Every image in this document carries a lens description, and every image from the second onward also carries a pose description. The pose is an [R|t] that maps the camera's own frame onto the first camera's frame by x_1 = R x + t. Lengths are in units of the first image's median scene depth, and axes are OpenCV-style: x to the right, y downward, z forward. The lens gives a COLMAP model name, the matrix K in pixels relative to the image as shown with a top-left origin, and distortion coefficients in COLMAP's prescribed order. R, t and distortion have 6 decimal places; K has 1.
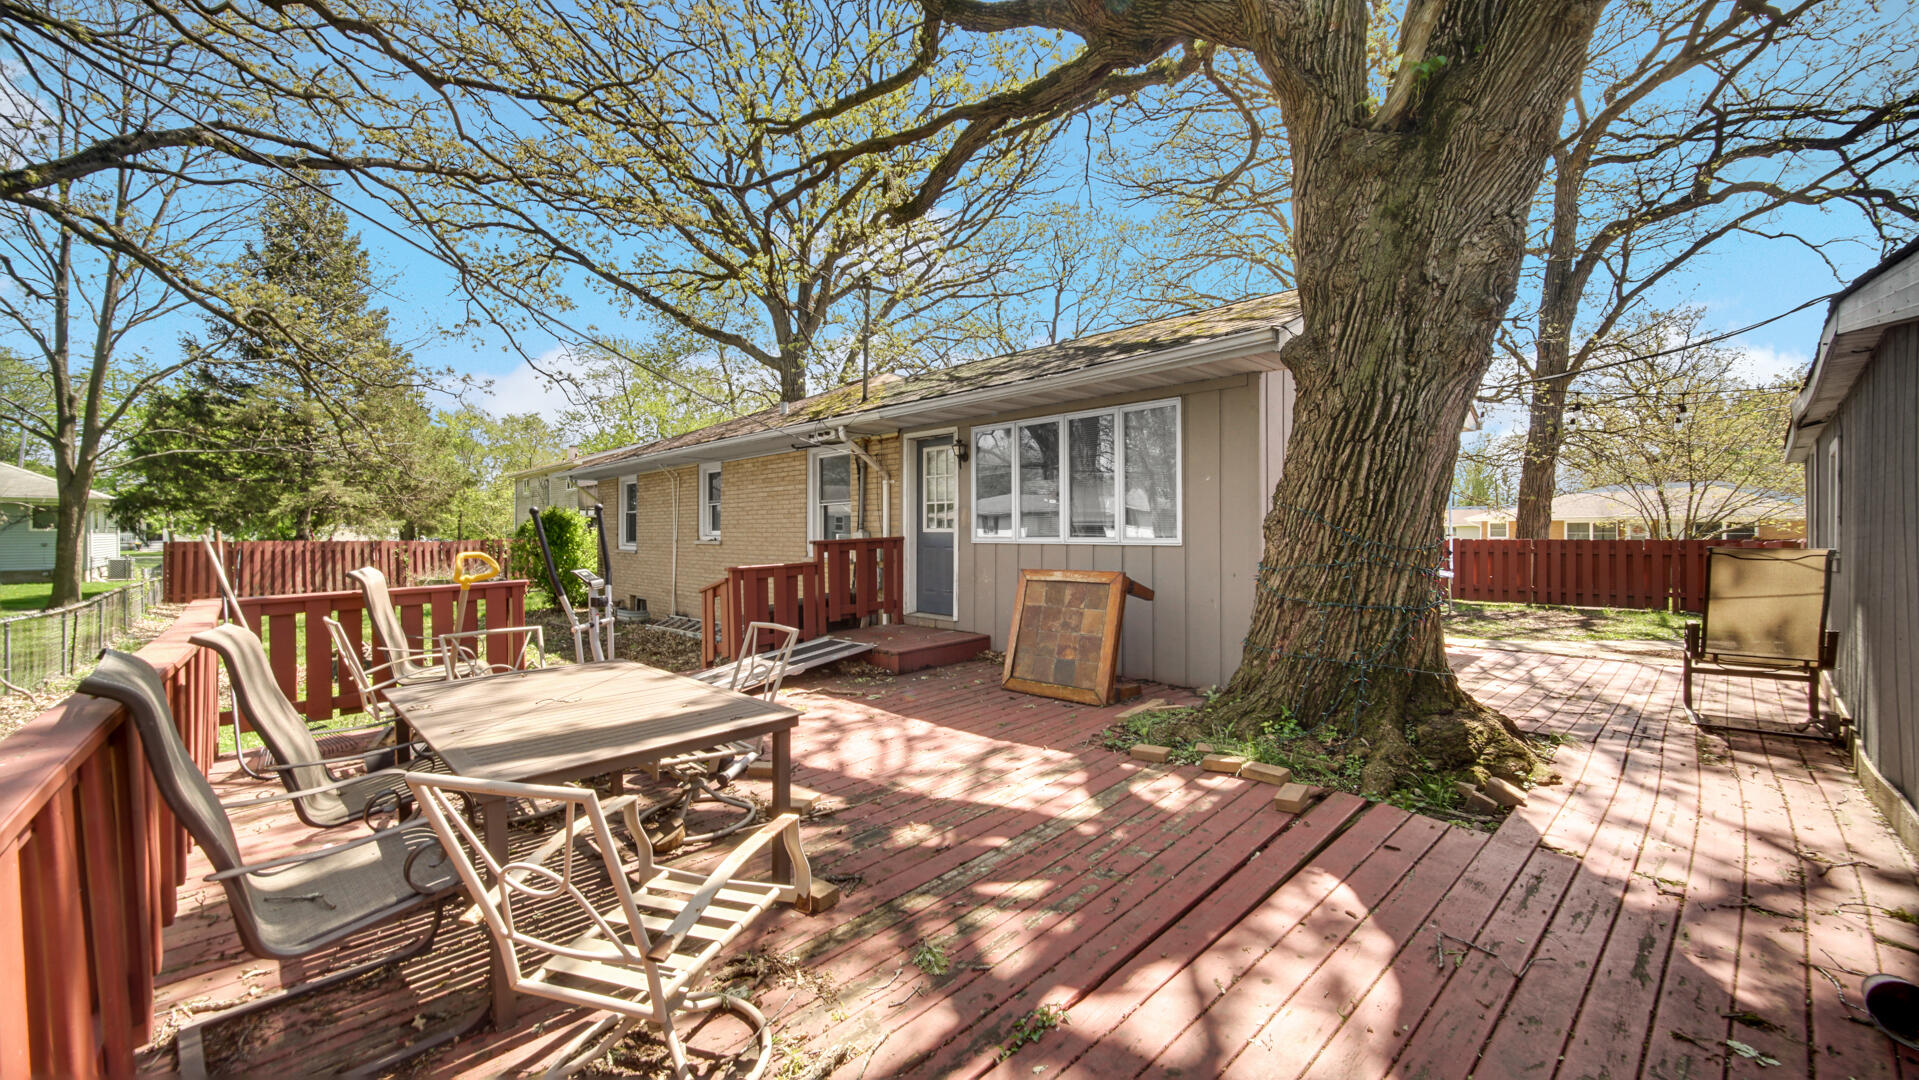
lens RADIAL K [[752.3, 0, 968.7], [0, 752.3, 539.3], [0, 0, 1]] dist [-0.000950, -0.000130]
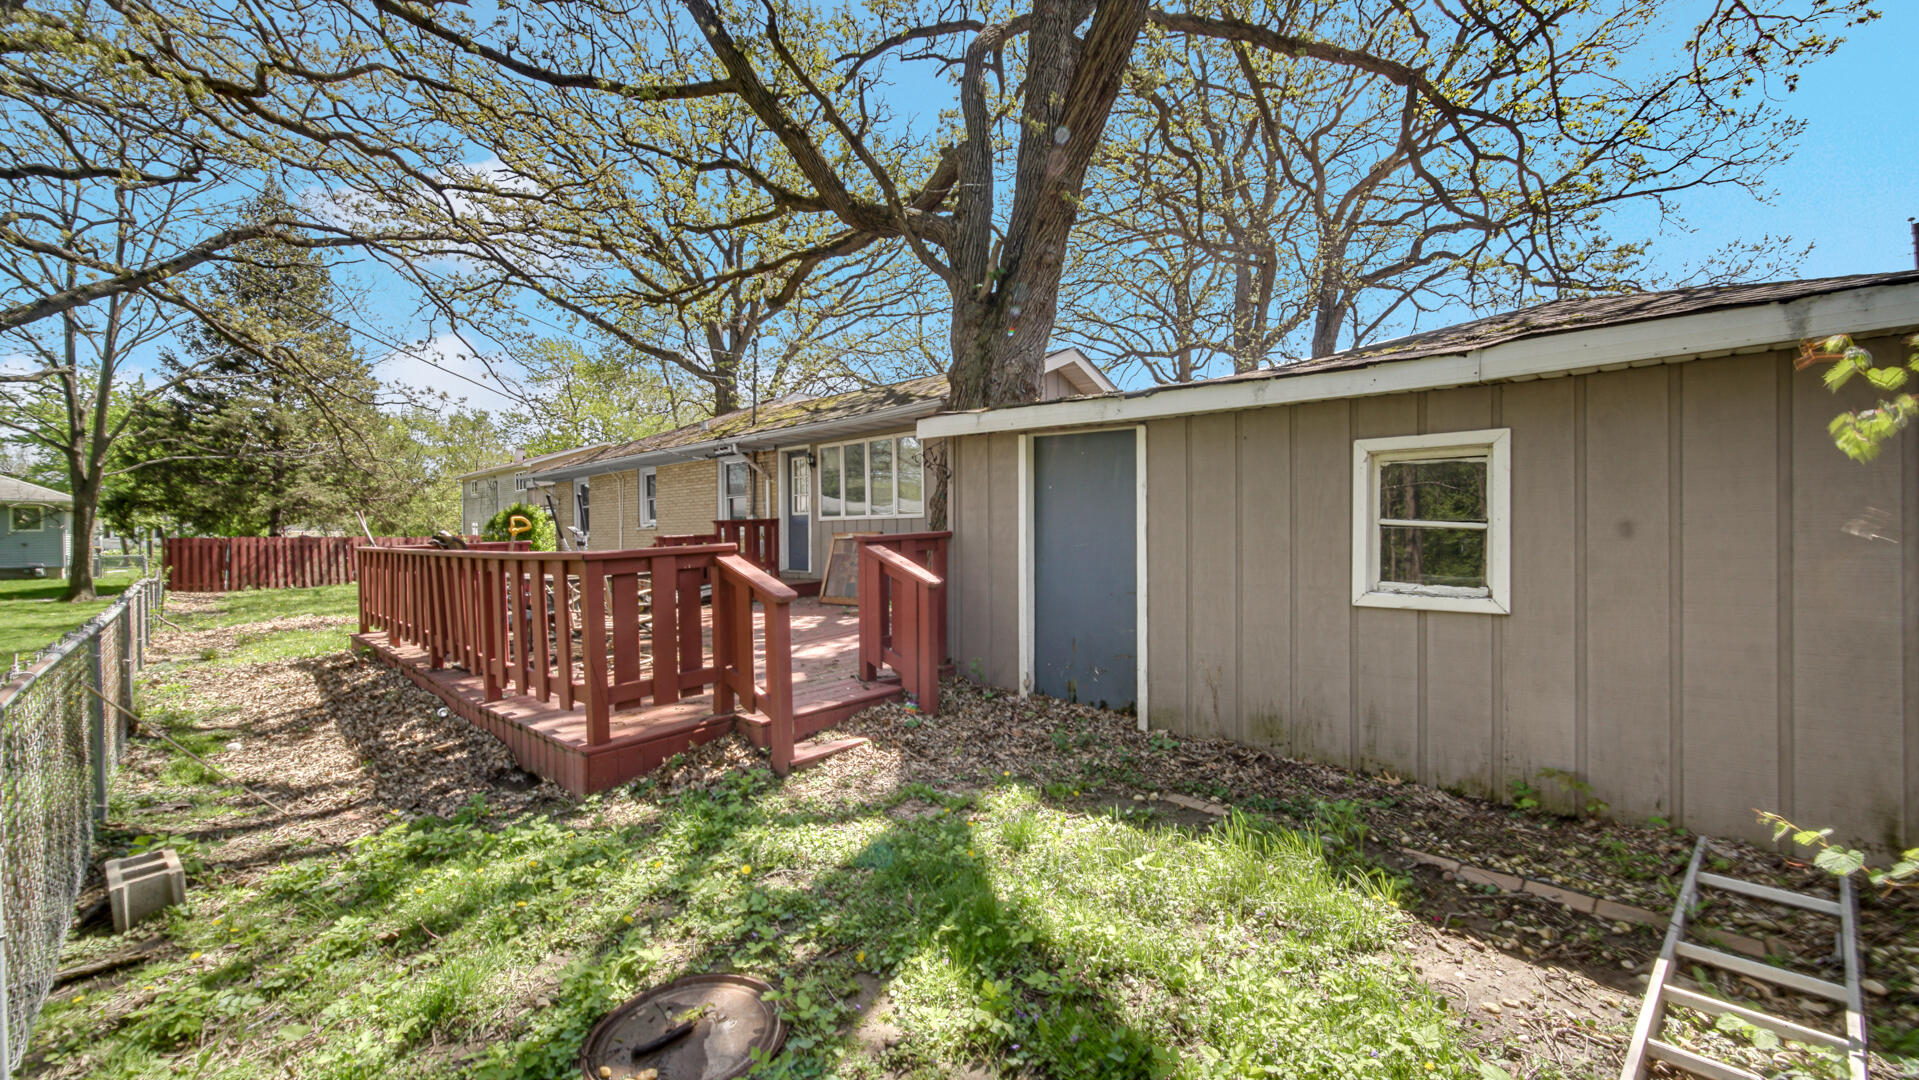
lens RADIAL K [[752.3, 0, 950.3], [0, 752.3, 536.9], [0, 0, 1]] dist [-0.000950, -0.000130]
pose [[0.999146, -0.008990, 0.040340, 0.063394], [0.009060, 0.999958, -0.001574, 0.012912], [-0.040324, 0.001938, 0.999185, -0.162779]]
